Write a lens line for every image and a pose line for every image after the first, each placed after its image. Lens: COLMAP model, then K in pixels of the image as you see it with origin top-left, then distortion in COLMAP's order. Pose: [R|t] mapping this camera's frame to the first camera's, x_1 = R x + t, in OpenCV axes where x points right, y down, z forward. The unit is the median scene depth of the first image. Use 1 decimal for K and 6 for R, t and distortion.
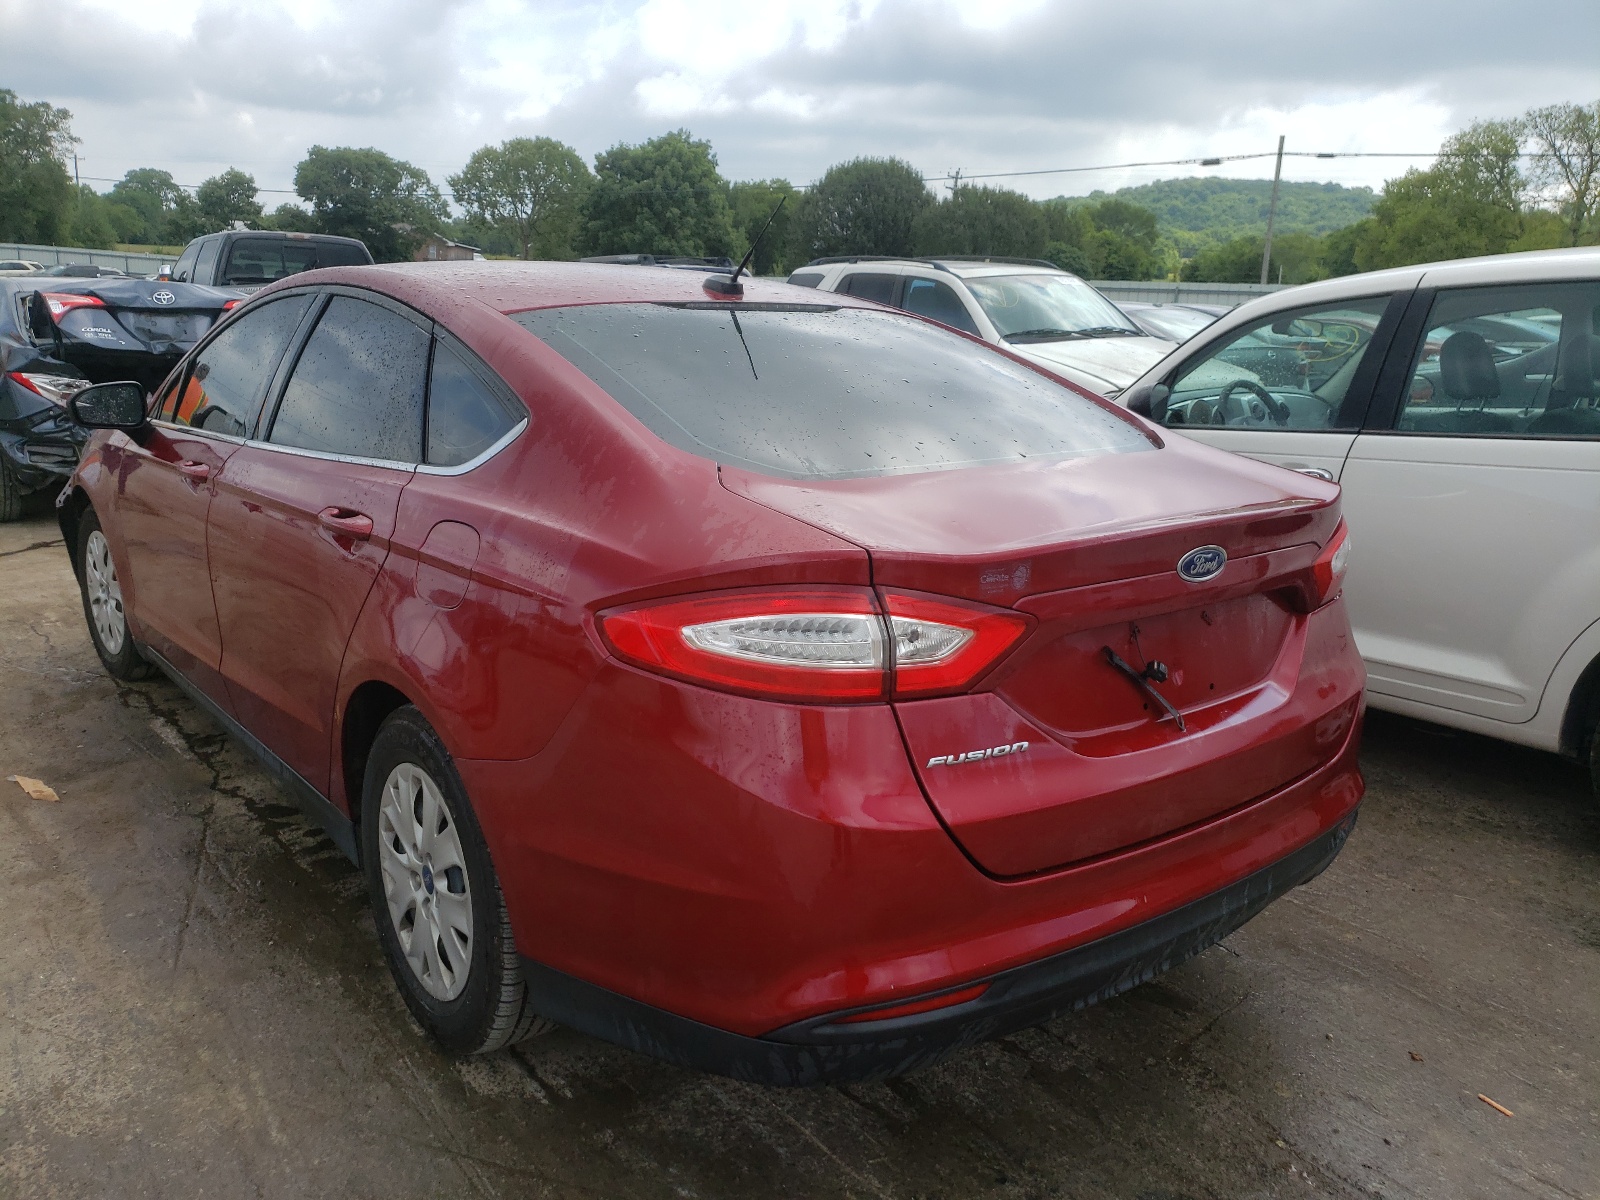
lens RADIAL K [[1243.3, 0, 800.0], [0, 1243.3, 600.0], [0, 0, 1]] dist [0.000169, 0.040112]
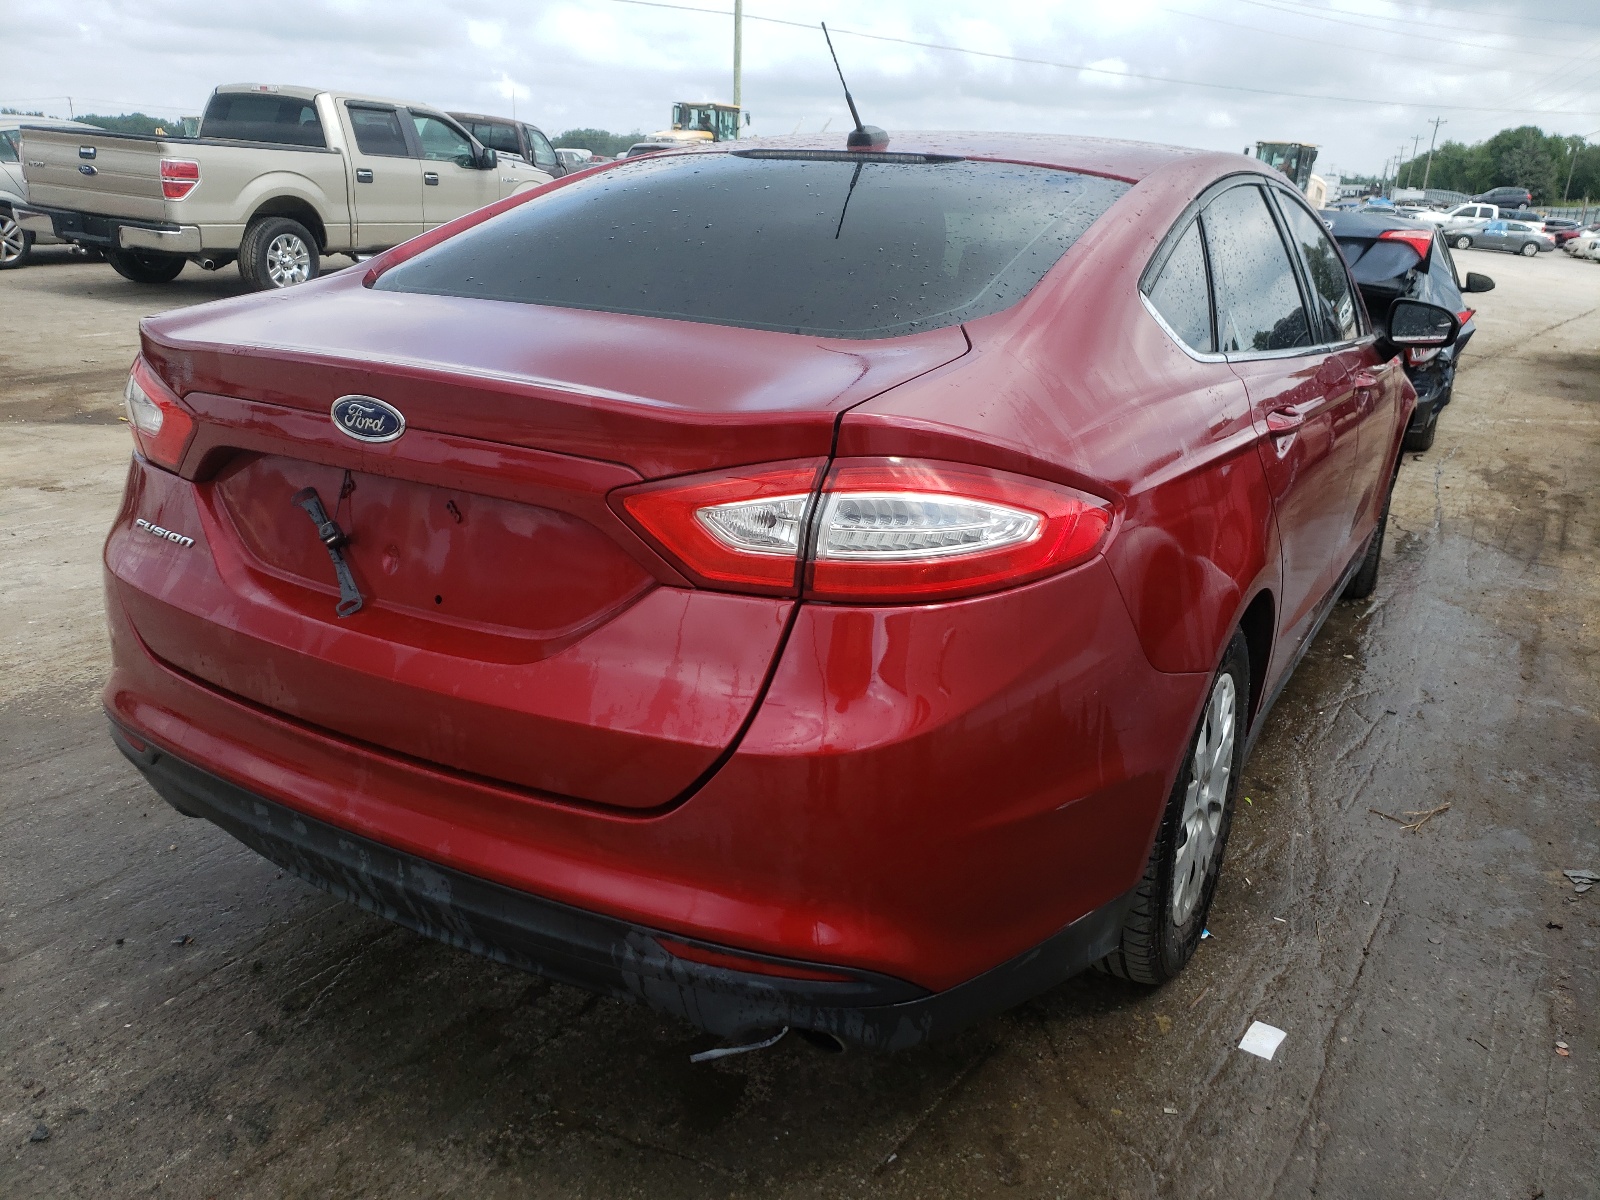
lens RADIAL K [[1243.3, 0, 800.0], [0, 1243.3, 600.0], [0, 0, 1]] dist [0.000169, 0.040112]
pose [[0.037971, 0.060660, -0.997436, 0.886843], [0.036316, 0.997413, 0.062041, 0.033273], [0.998619, -0.038579, 0.035670, 1.000209]]
